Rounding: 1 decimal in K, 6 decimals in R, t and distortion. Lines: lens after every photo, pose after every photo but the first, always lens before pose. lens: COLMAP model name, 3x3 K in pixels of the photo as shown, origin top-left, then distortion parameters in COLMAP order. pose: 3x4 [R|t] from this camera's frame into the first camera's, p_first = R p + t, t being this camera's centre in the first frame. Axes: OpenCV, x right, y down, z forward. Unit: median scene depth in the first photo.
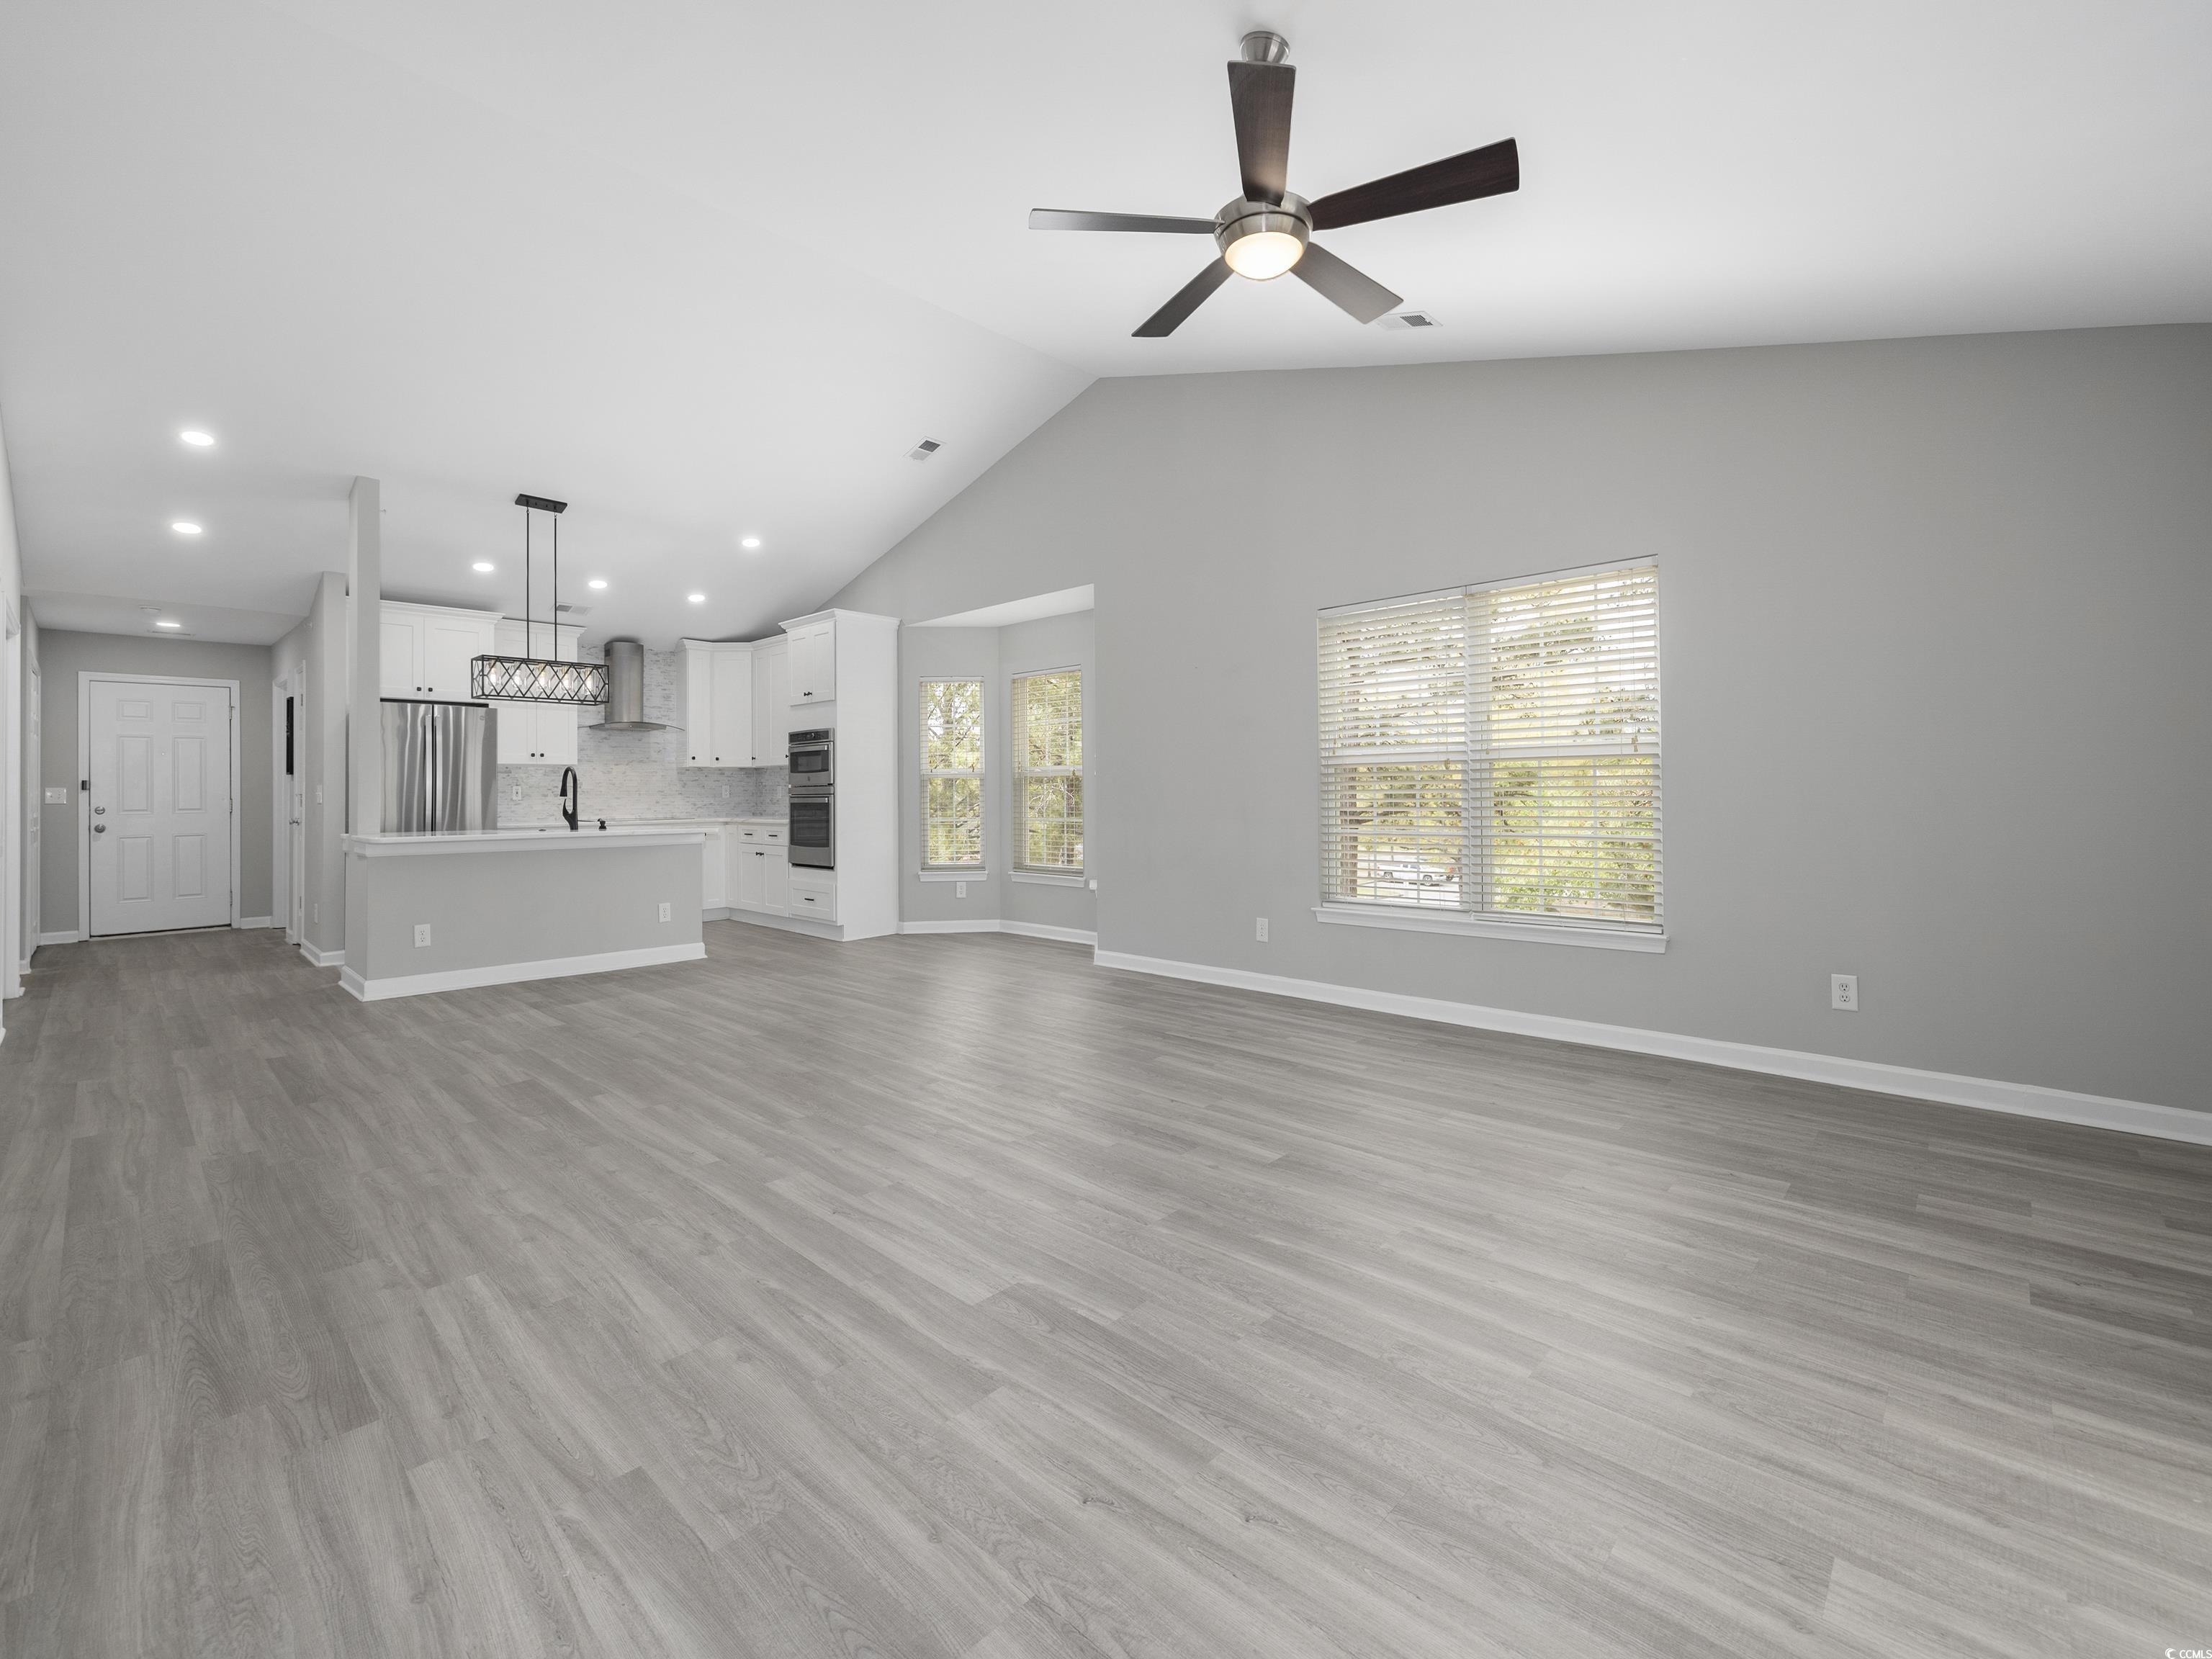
lens RADIAL K [[932.5, 0, 1108.7], [0, 932.5, 779.4], [0, 0, 1]] dist [0.001864, -0.000246]
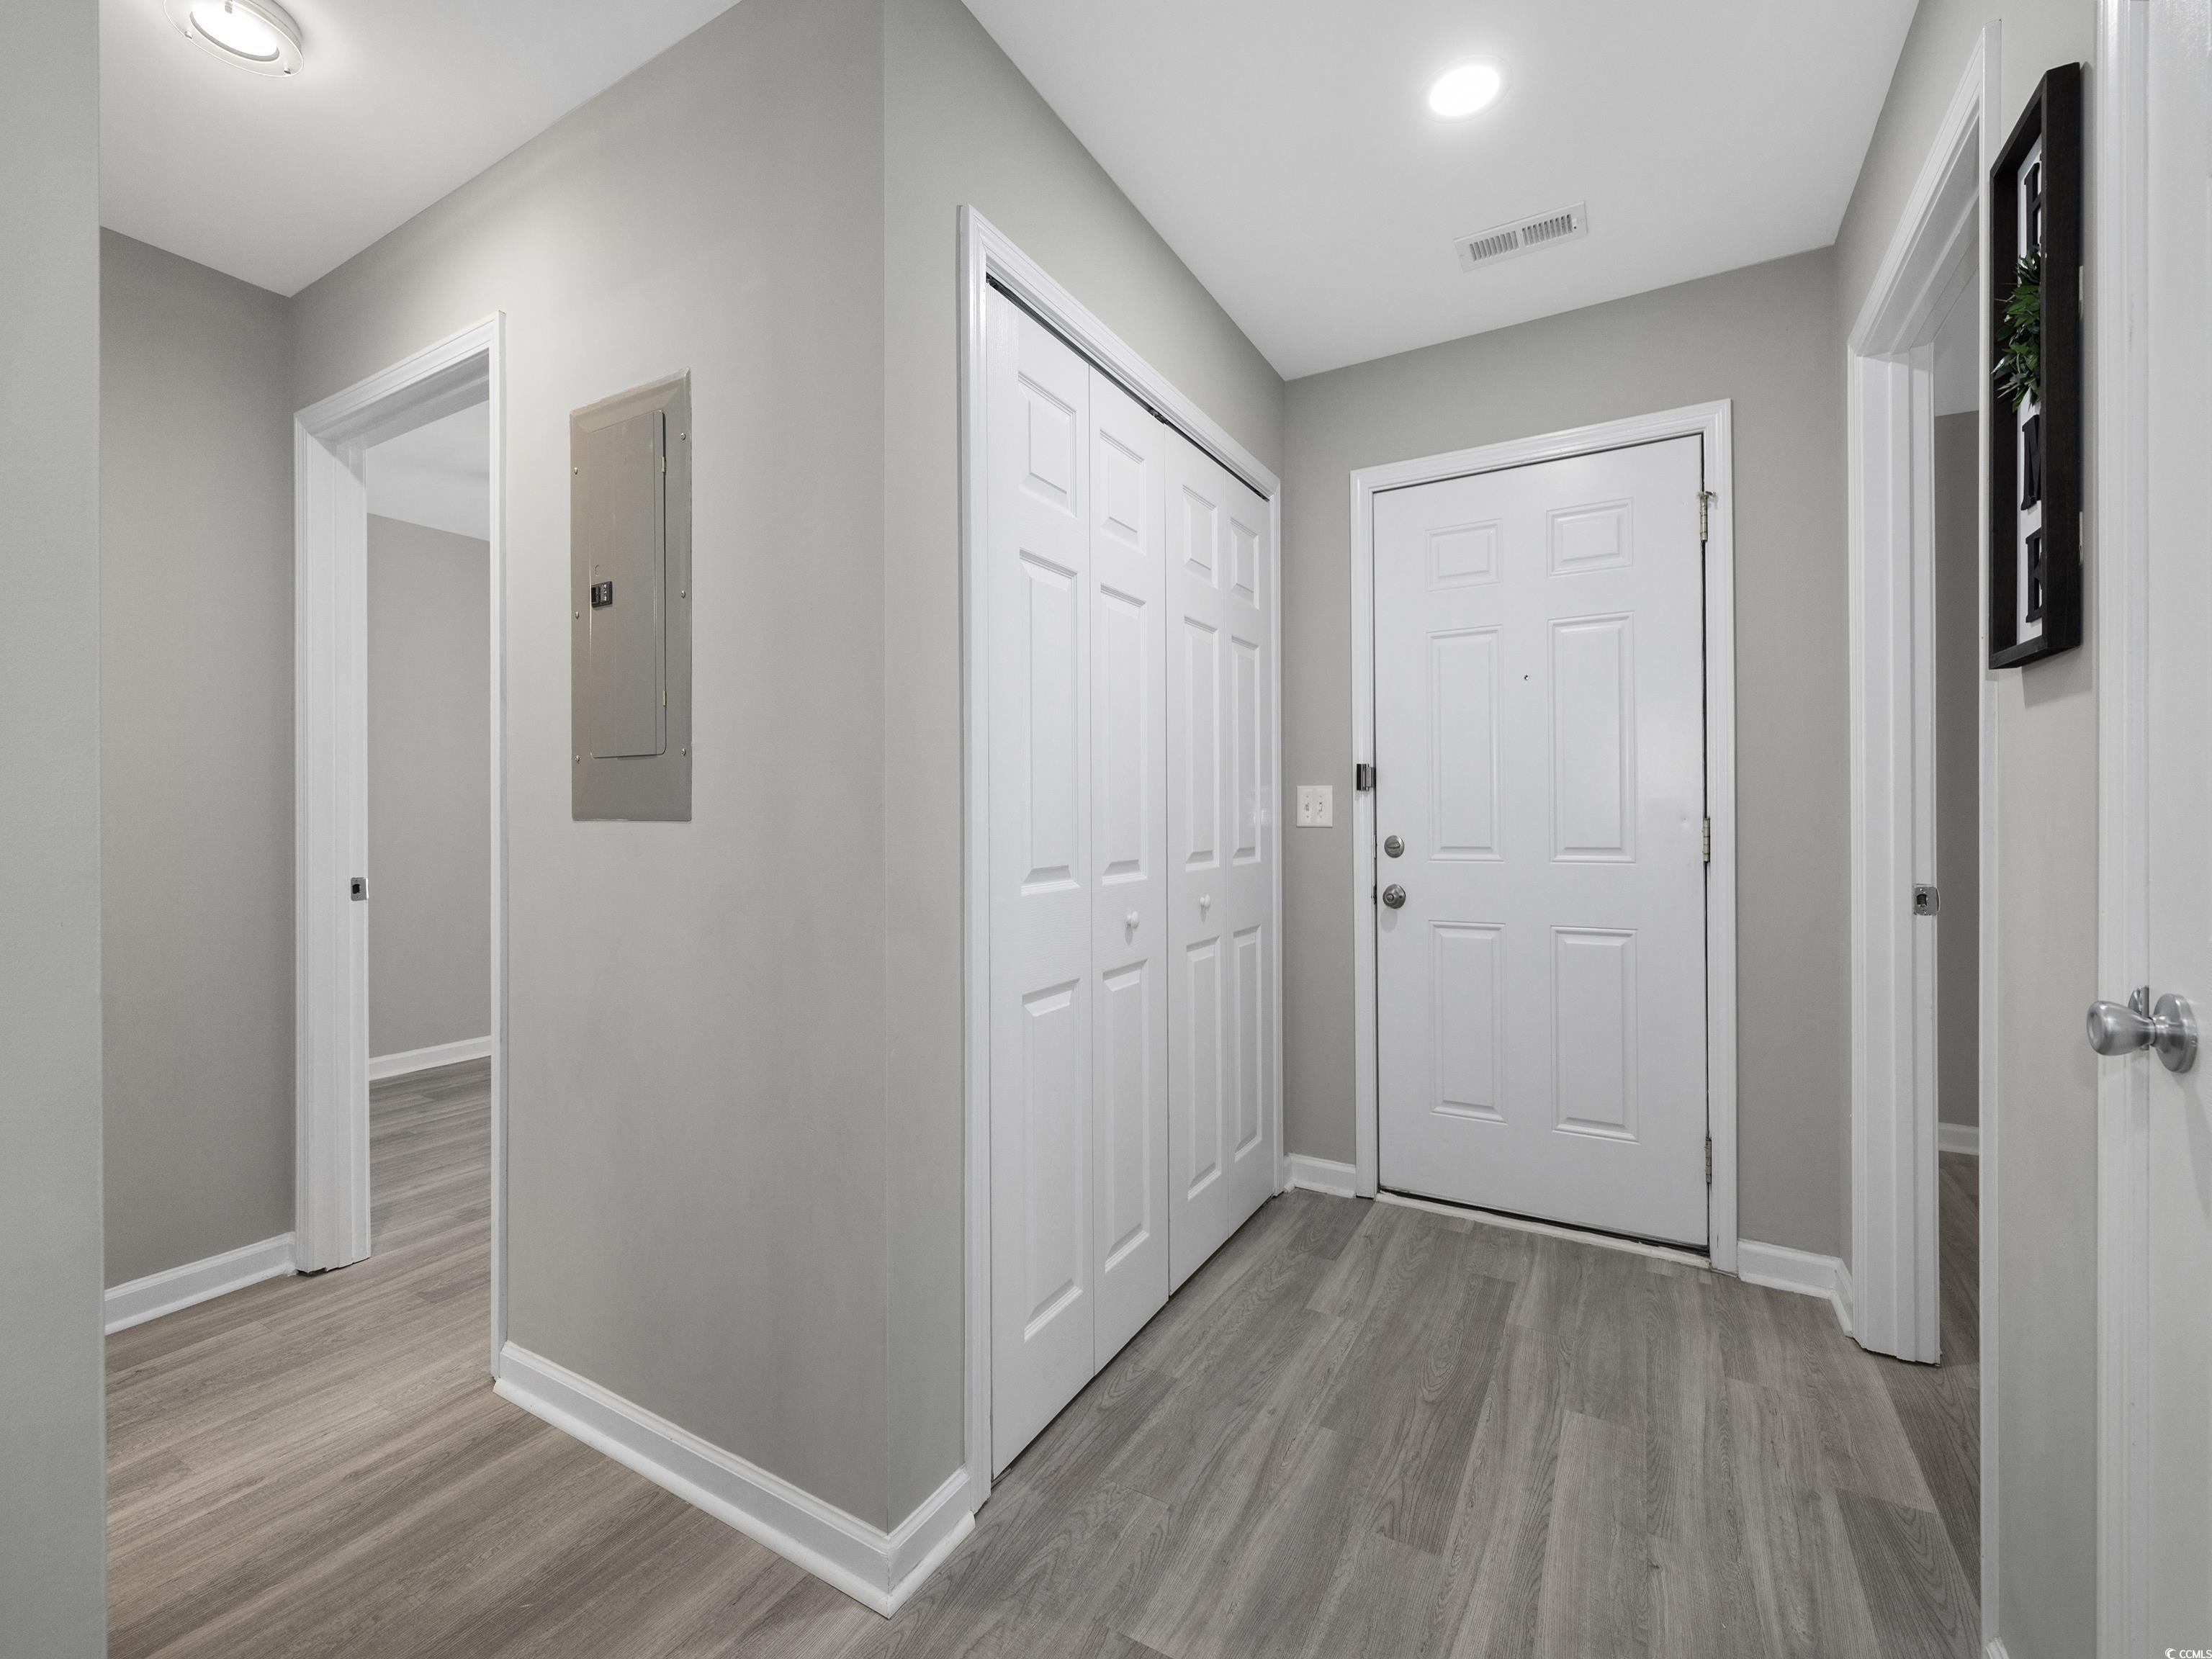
lens RADIAL K [[932.5, 0, 1102.4], [0, 932.5, 825.7], [0, 0, 1]] dist [0.001864, -0.000246]
pose [[0.219835, 0.018958, -0.975353, -1.607551], [0.016054, 0.999605, 0.023048, 0.031671], [0.975405, -0.020725, 0.219444, 1.734230]]
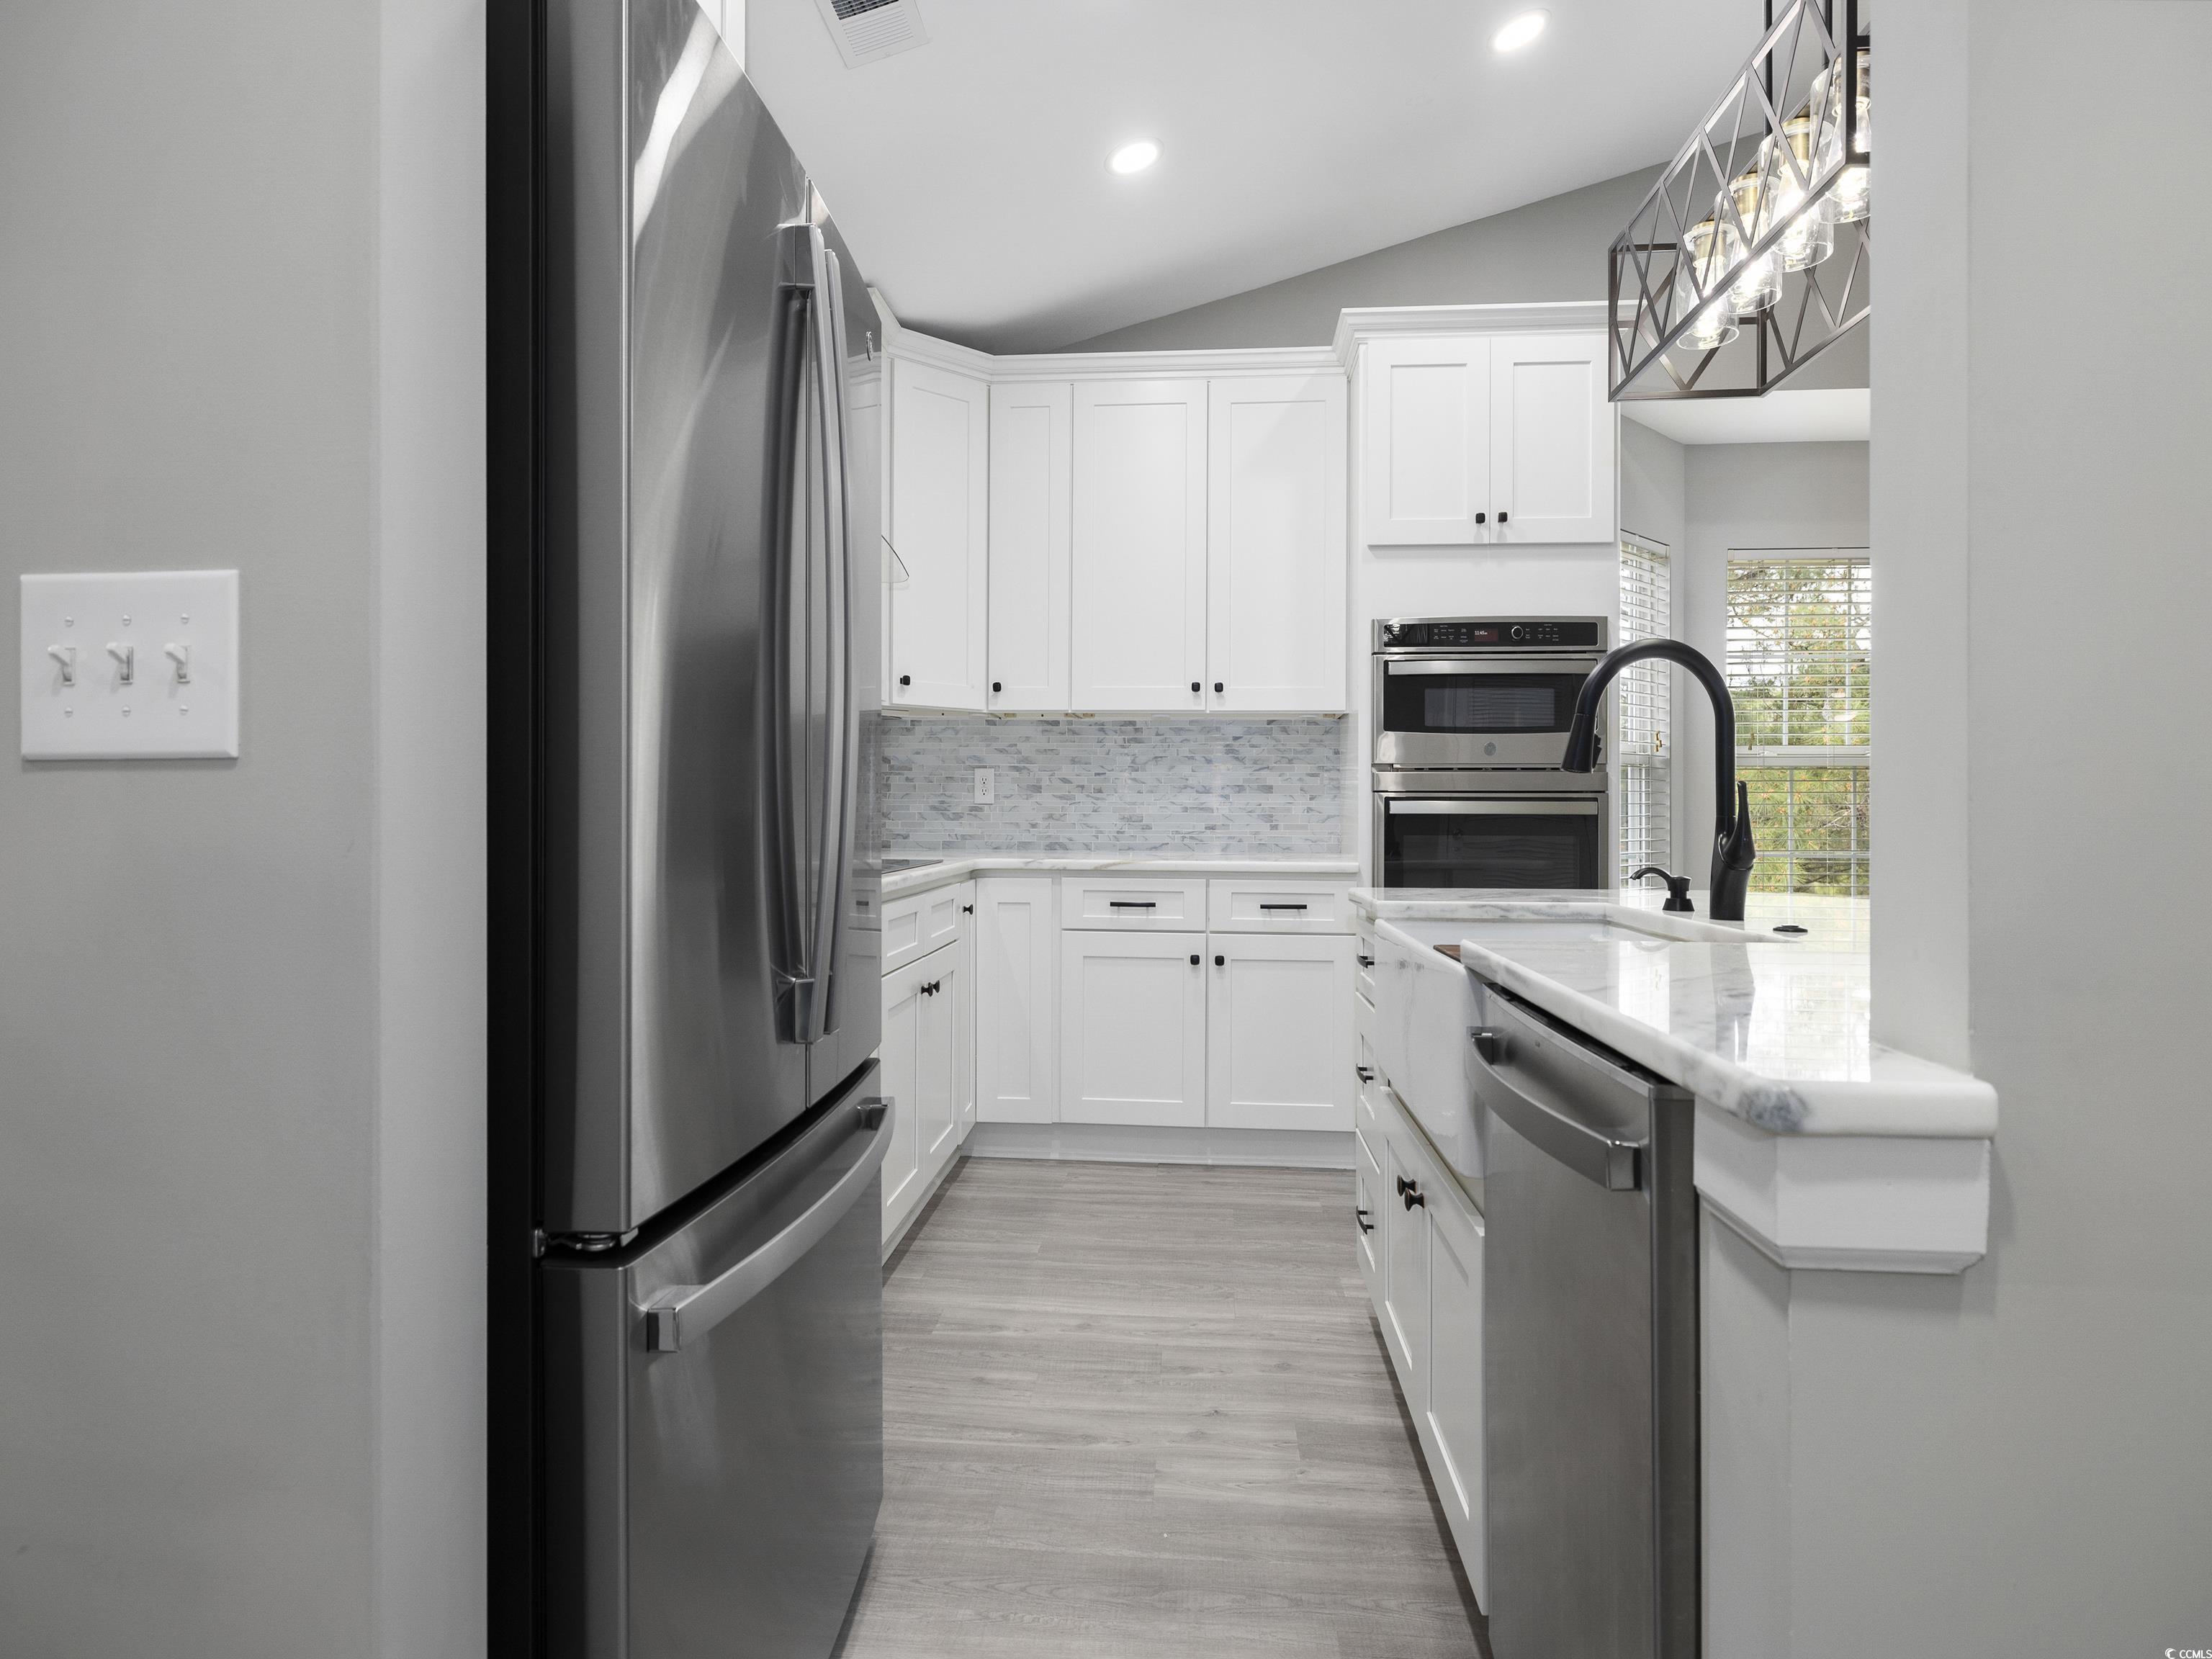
lens RADIAL K [[1184.1, 0, 1105.9], [0, 1184.1, 805.6], [0, 0, 1]] dist [-0.003040, -0.001136]
pose [[0.785825, 0.015775, 0.618247, -1.547638], [-0.020472, 0.999790, 0.000511, 0.052358], [-0.618110, -0.013058, 0.785983, 1.545437]]
